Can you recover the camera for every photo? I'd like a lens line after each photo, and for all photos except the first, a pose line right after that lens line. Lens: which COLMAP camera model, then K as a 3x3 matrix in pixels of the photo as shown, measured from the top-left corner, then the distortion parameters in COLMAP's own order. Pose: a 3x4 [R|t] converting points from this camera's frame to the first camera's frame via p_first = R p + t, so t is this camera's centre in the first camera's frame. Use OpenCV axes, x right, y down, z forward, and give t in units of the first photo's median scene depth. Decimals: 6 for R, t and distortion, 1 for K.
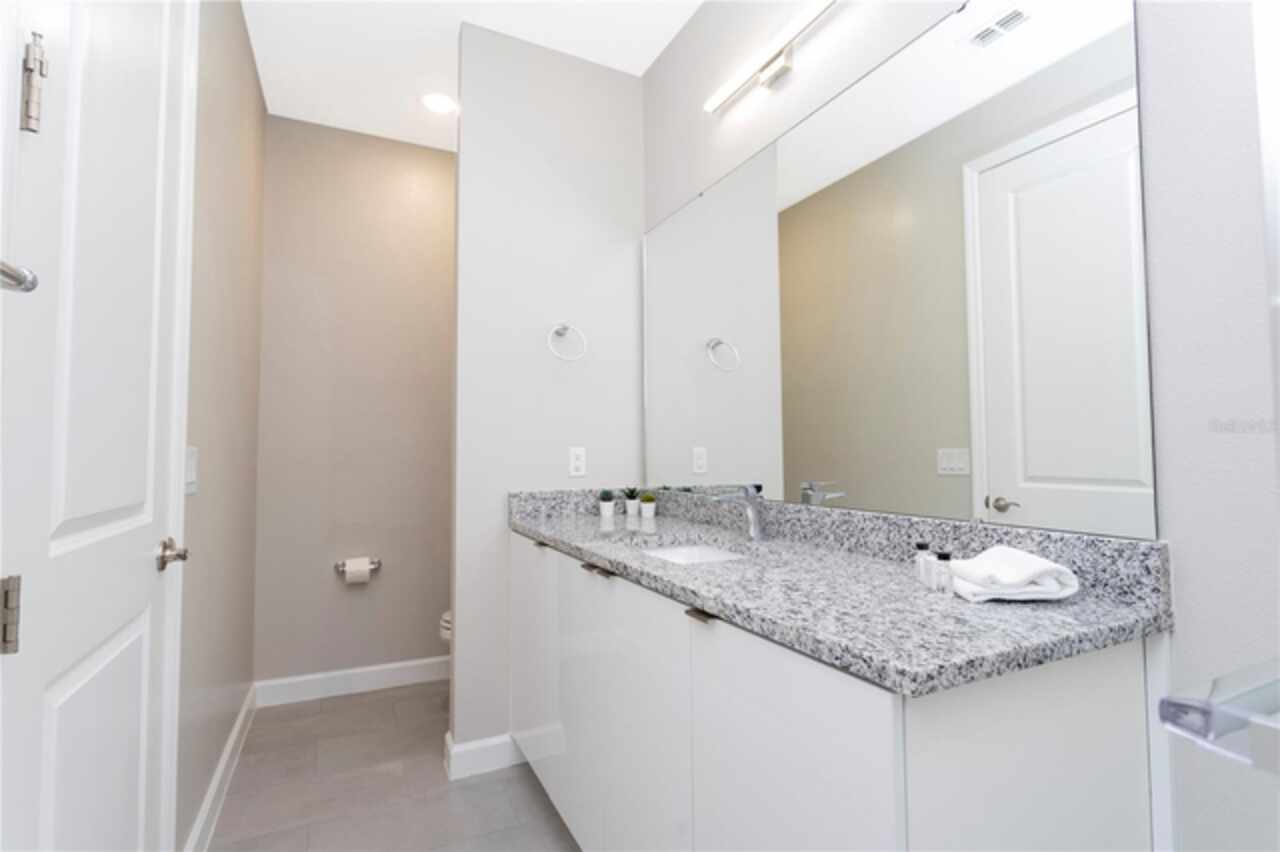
lens RADIAL K [[604.0, 0, 640.0], [0, 604.0, 426.0], [0, 0, 1]] dist [-0.008606, 0.006990]
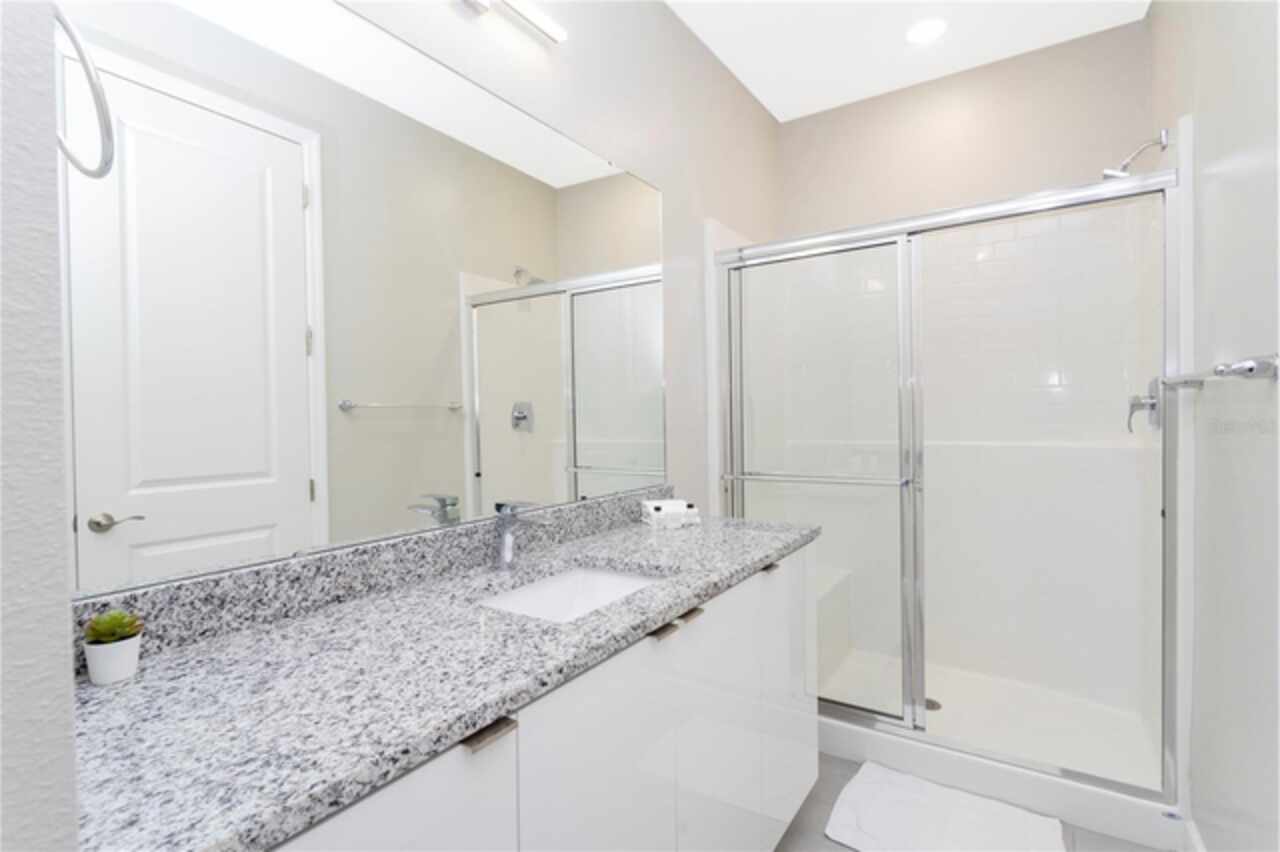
lens RADIAL K [[604.0, 0, 640.0], [0, 604.0, 426.0], [0, 0, 1]] dist [-0.008606, 0.006990]
pose [[-0.508523, 0.001256, 0.861048, -0.673383], [-0.023097, 0.999619, -0.015099, -0.000544], [-0.860739, -0.027566, -0.508300, 1.363706]]
